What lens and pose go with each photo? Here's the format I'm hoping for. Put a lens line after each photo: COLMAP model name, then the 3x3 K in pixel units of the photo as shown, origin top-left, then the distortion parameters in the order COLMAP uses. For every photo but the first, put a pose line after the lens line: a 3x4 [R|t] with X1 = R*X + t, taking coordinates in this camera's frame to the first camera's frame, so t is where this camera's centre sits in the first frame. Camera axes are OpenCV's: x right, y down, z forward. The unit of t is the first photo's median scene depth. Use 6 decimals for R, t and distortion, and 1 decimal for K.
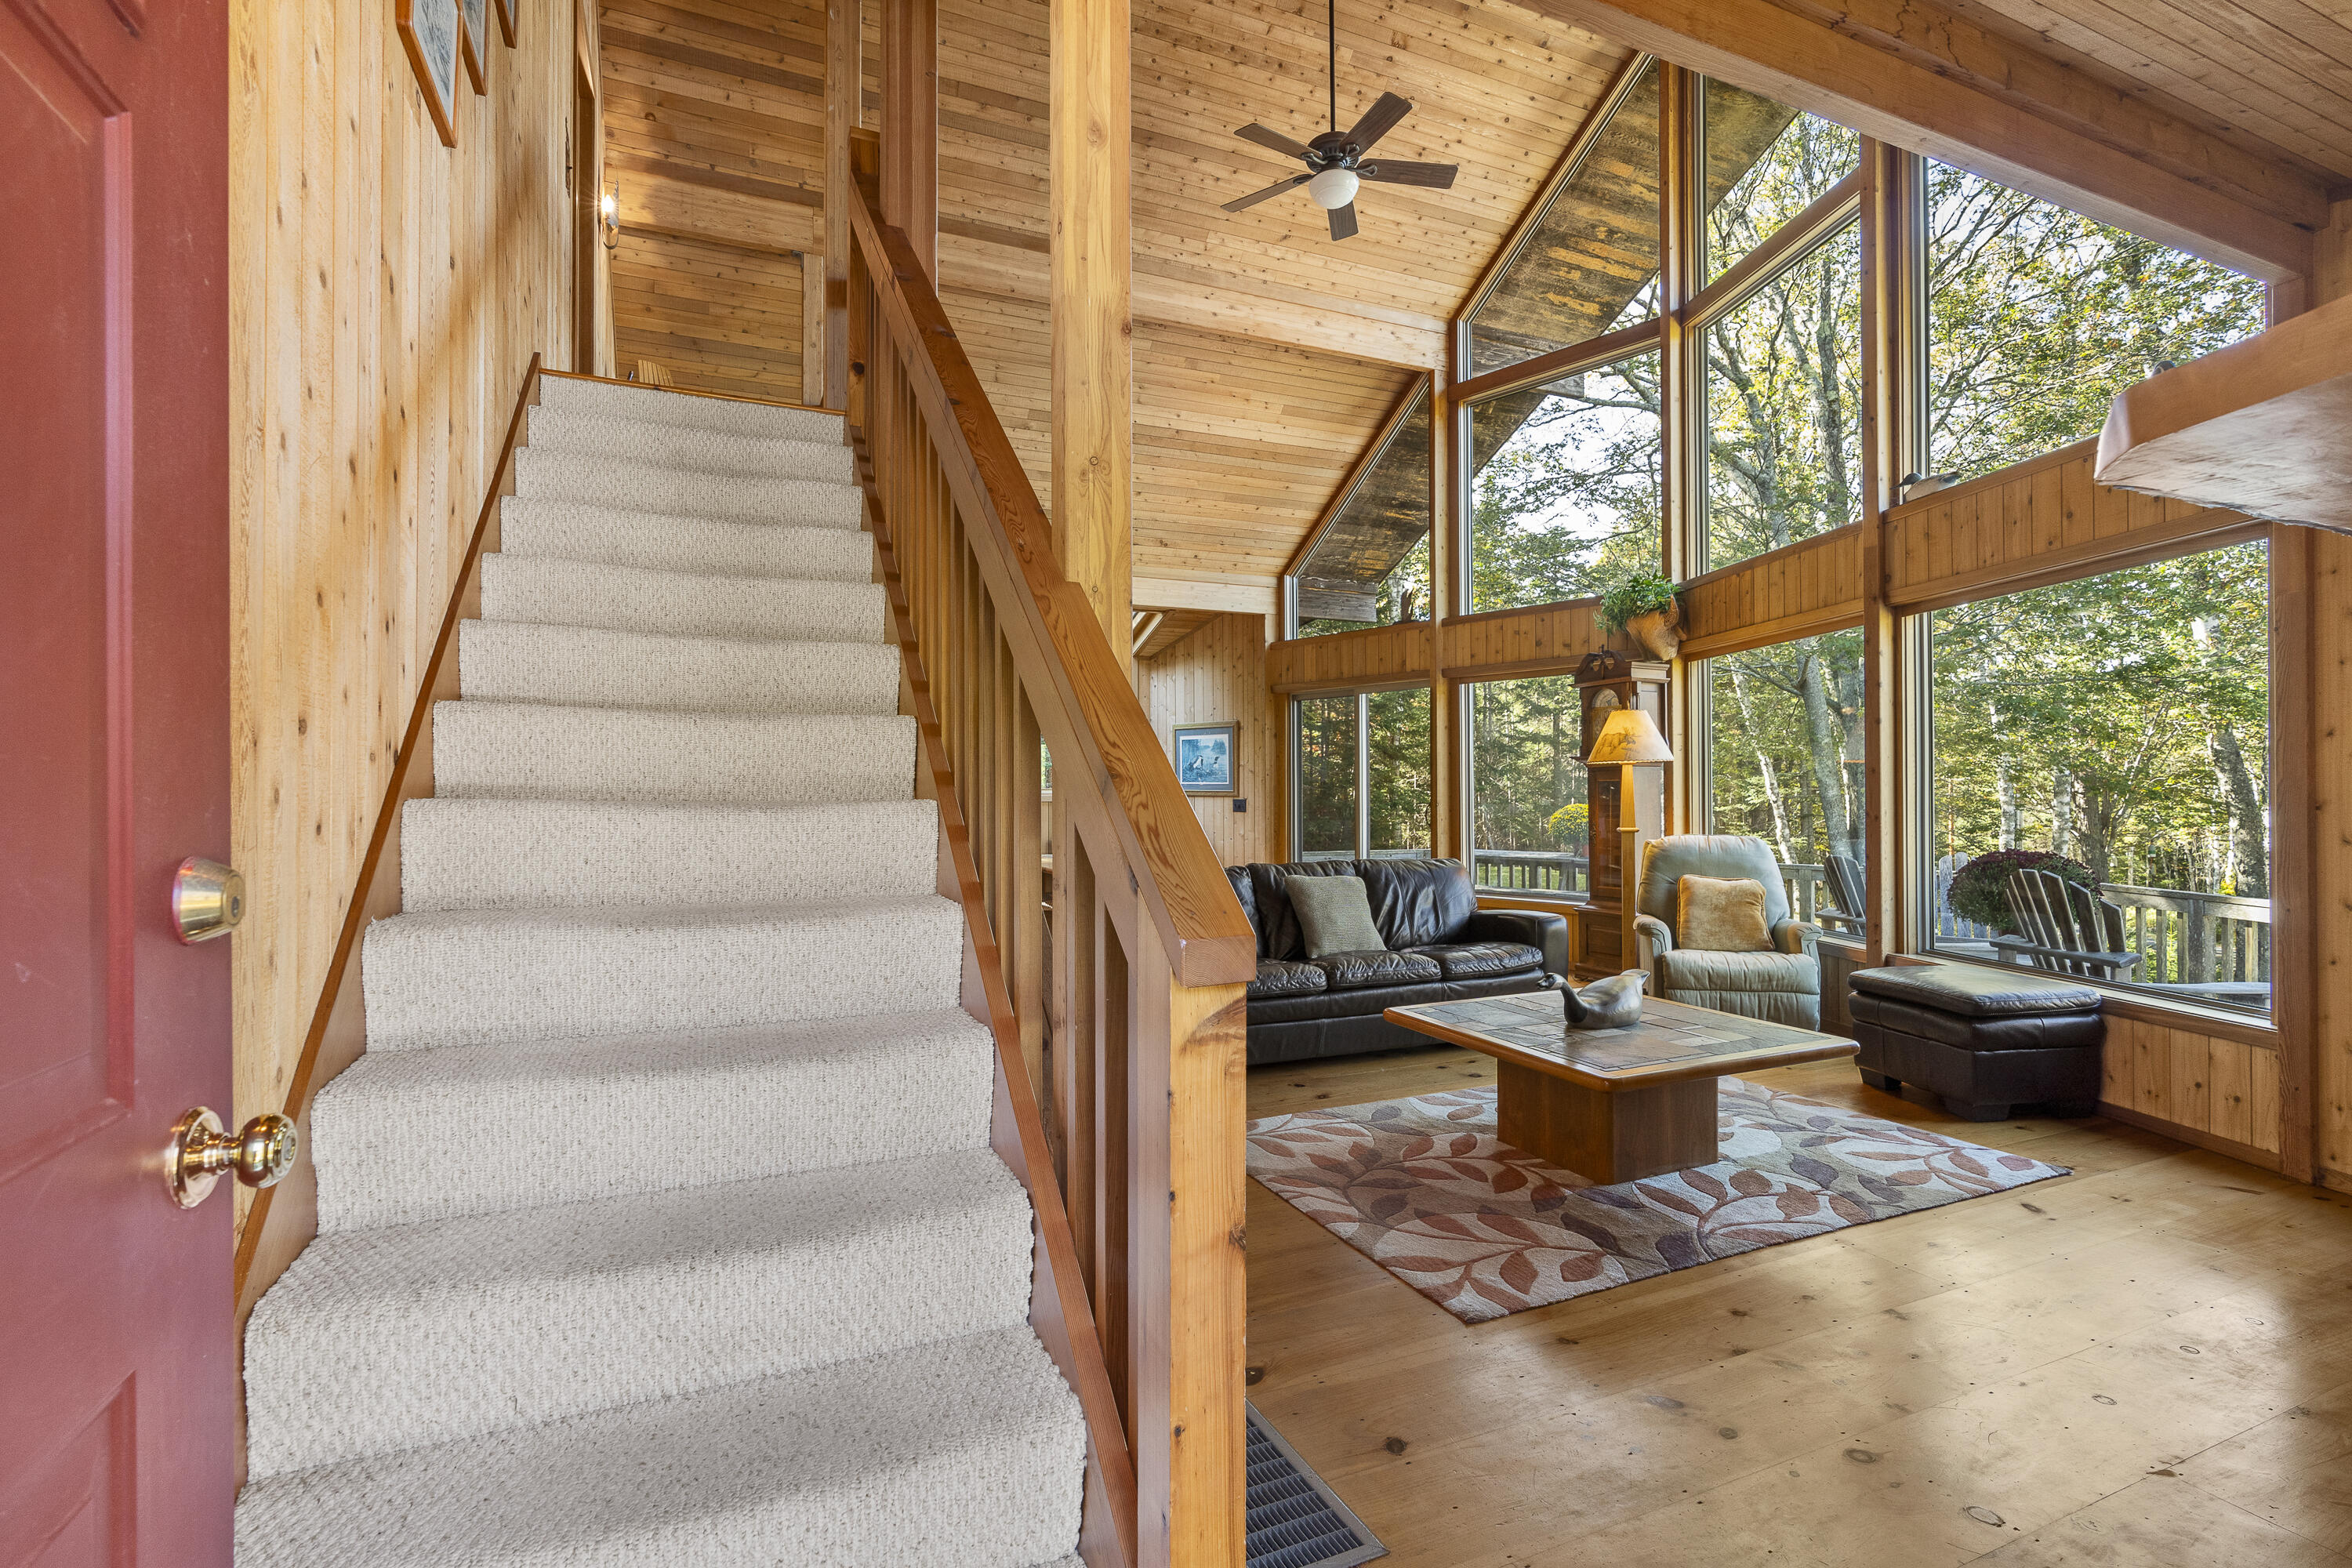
lens RADIAL K [[1070.8, 0, 1176.0], [0, 1070.8, 784.0], [0, 0, 1]] dist [-0.000648, -0.000111]
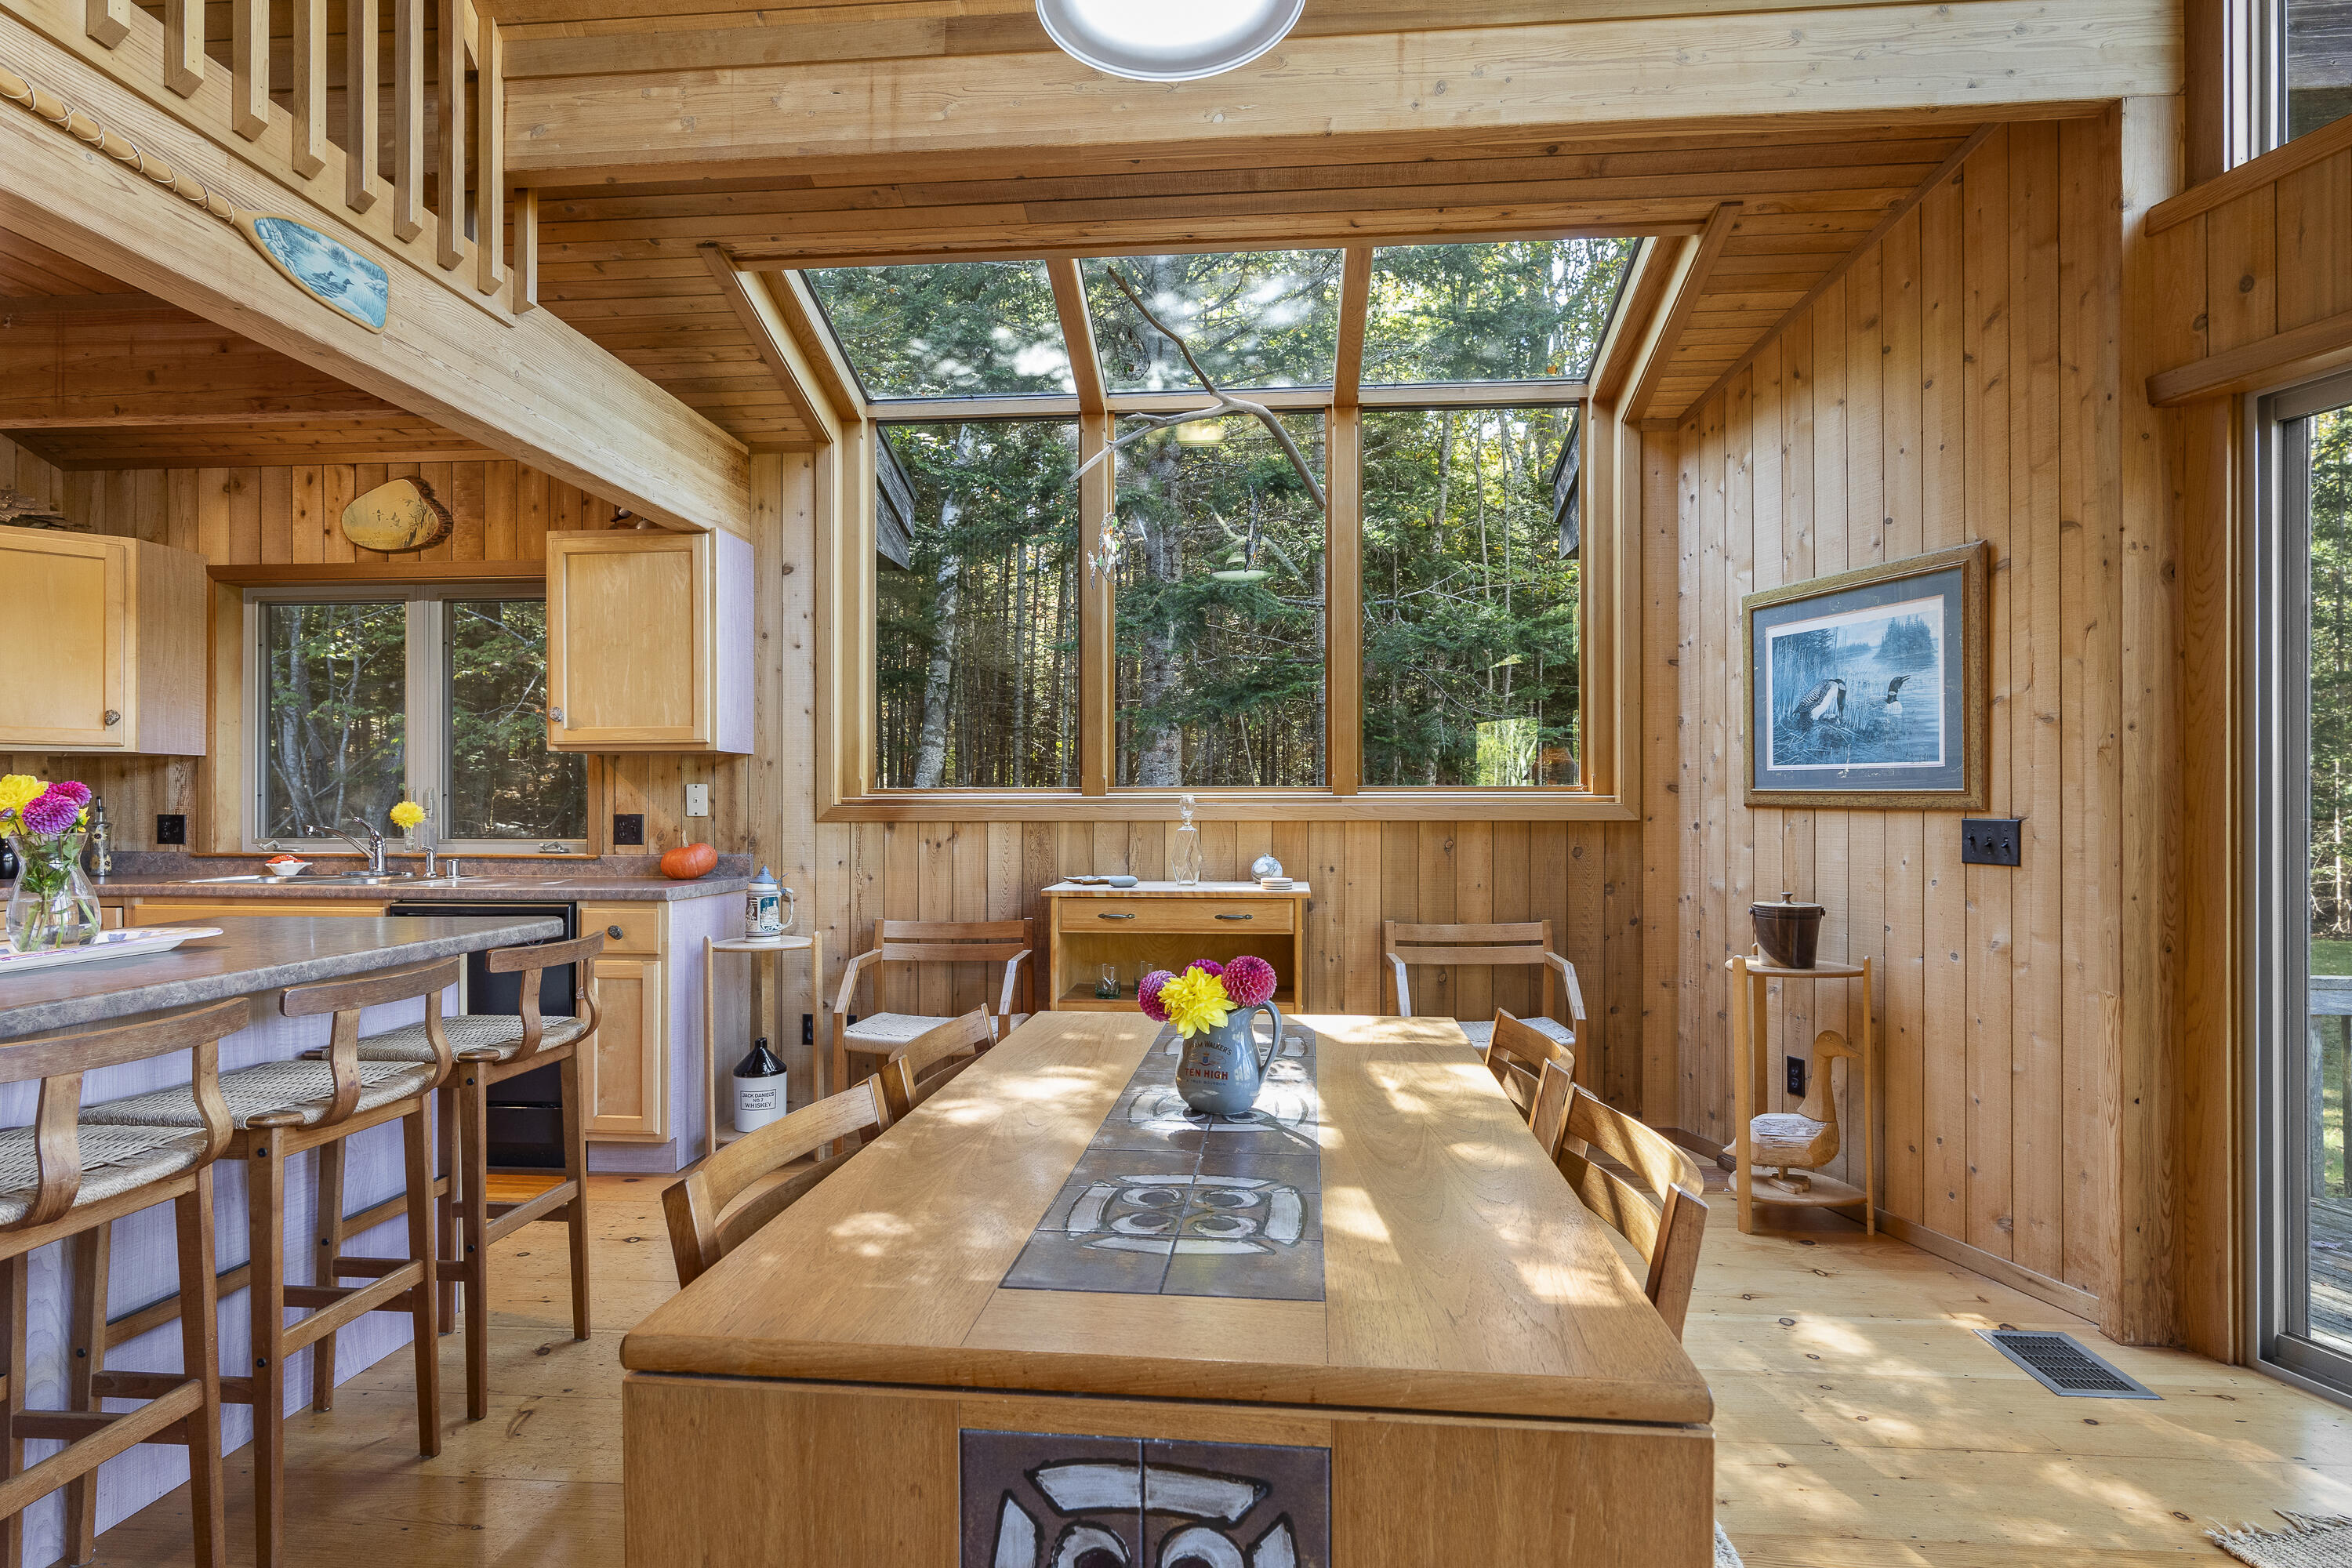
lens RADIAL K [[1197.0, 0, 1173.9], [0, 1197.0, 797.9], [0, 0, 1]] dist [-0.004926, 0.002683]
pose [[0.879116, 0.001795, -0.476604, 0.019752], [0.001185, 0.999982, 0.005952, 0.006075], [0.476606, -0.005797, 0.879098, 0.610528]]
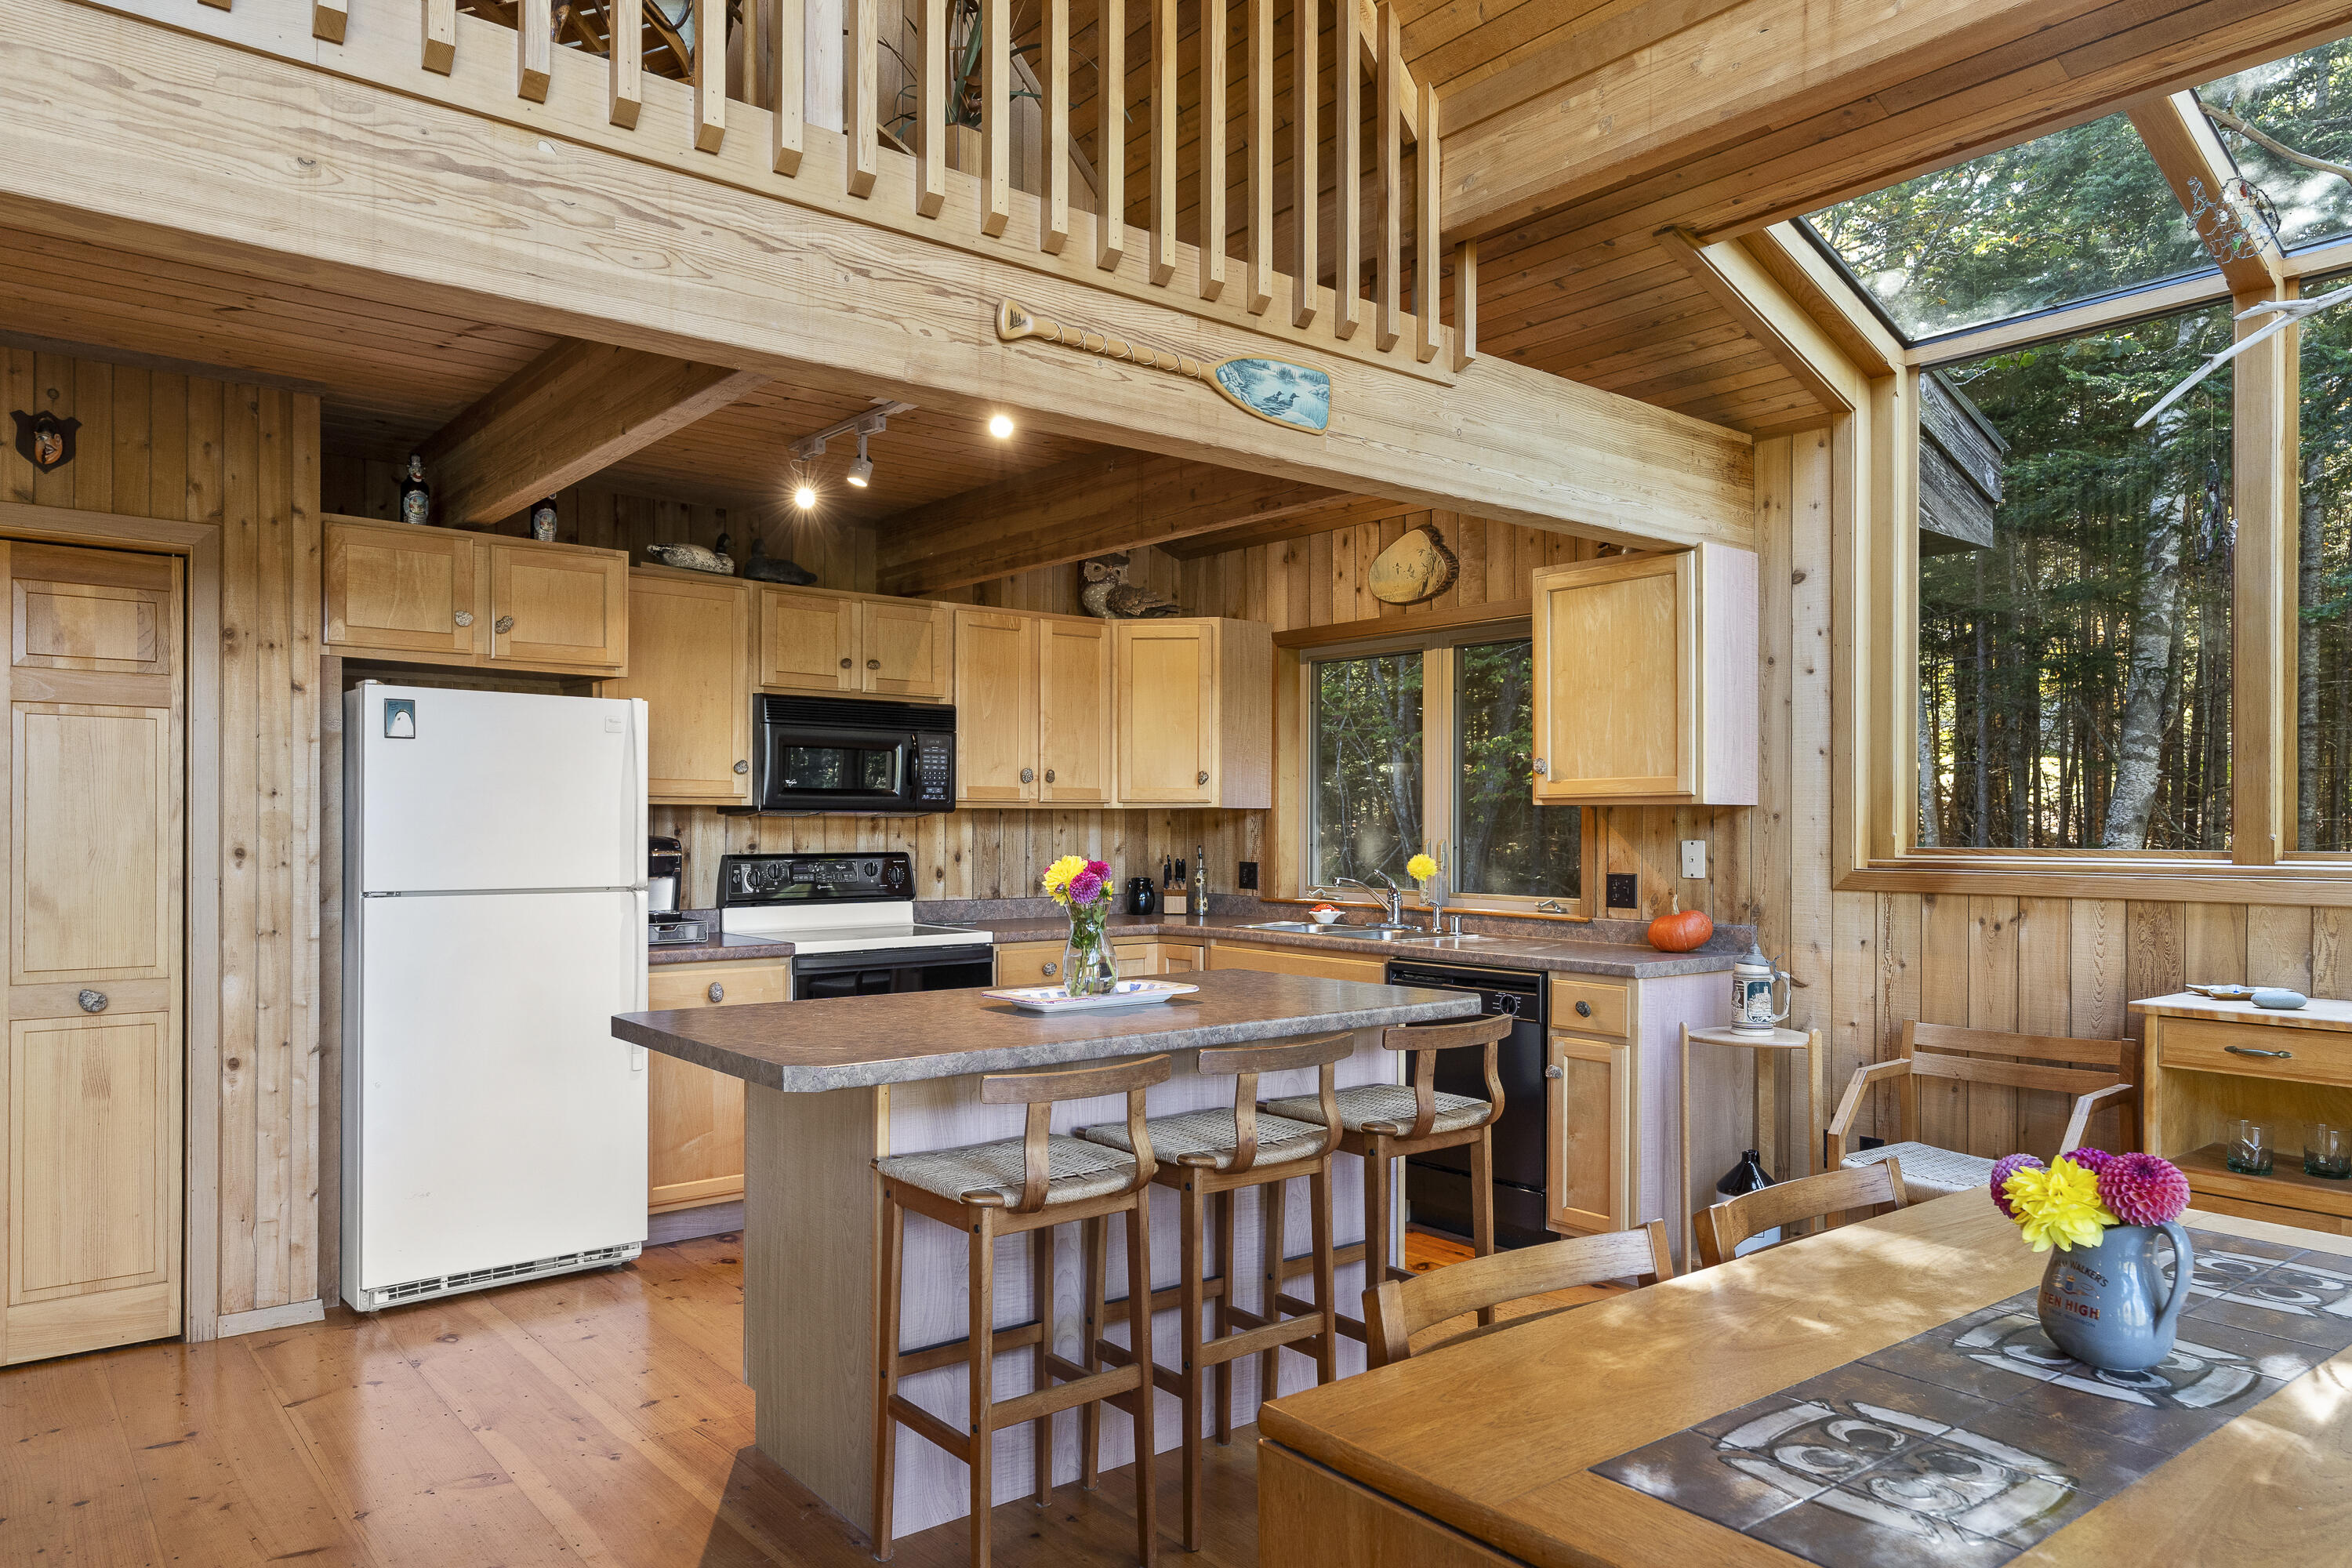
lens RADIAL K [[1514.8, 0, 1172.7], [0, 1514.8, 824.5], [0, 0, 1]] dist [0.000703, 0.002812]
pose [[0.264944, 0.005526, -0.964248, 0.073963], [0.004832, 0.999963, 0.007058, -0.006350], [0.964252, -0.006529, 0.264908, 0.630894]]
